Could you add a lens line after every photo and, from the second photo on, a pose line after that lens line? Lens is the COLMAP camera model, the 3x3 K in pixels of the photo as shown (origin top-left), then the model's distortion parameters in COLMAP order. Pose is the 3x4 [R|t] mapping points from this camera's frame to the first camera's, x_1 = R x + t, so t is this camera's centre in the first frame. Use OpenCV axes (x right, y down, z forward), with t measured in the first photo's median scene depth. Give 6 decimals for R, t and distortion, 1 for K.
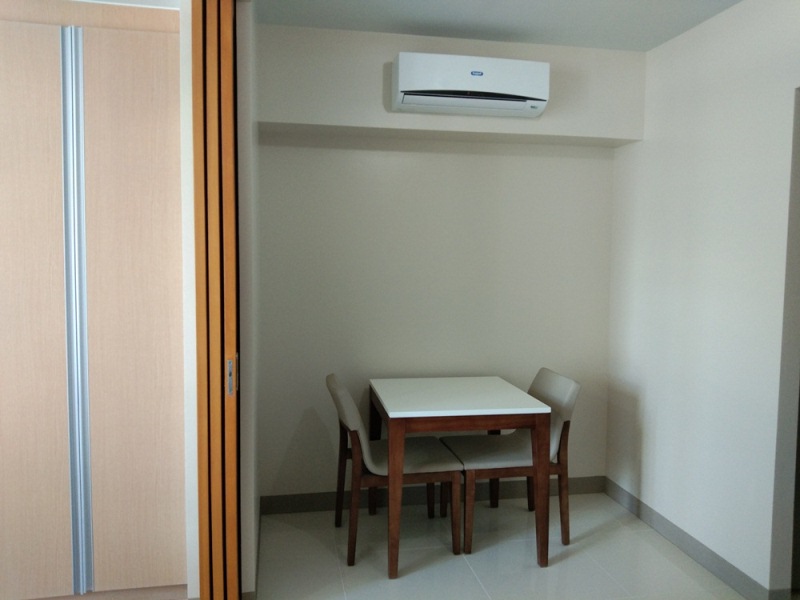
lens RADIAL K [[644.1, 0, 400.0], [0, 644.1, 300.0], [0, 0, 1]] dist [0.049336, -0.001193]
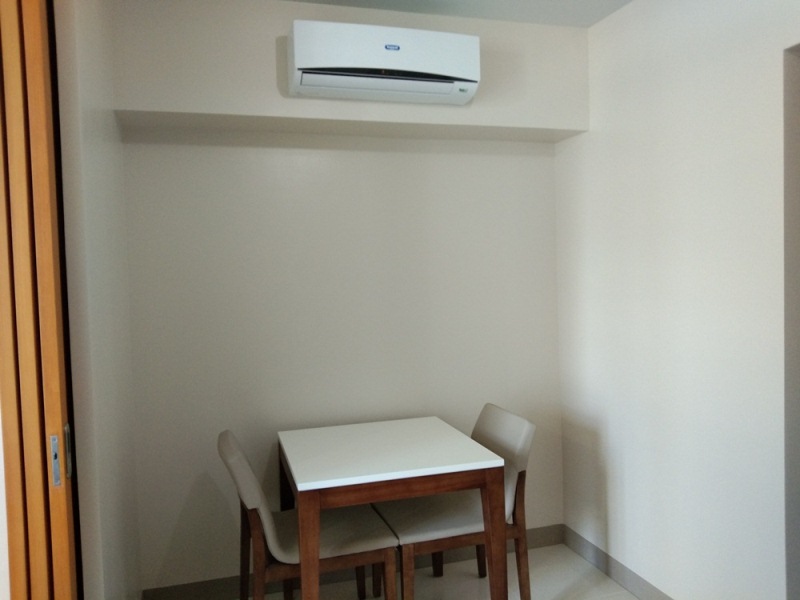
lens RADIAL K [[644.1, 0, 400.0], [0, 644.1, 300.0], [0, 0, 1]] dist [0.049336, -0.001193]
pose [[0.993204, -0.042970, 0.108166, 0.026380], [0.046194, 0.998554, -0.027481, -0.012315], [-0.106829, 0.032290, 0.993753, 0.199671]]
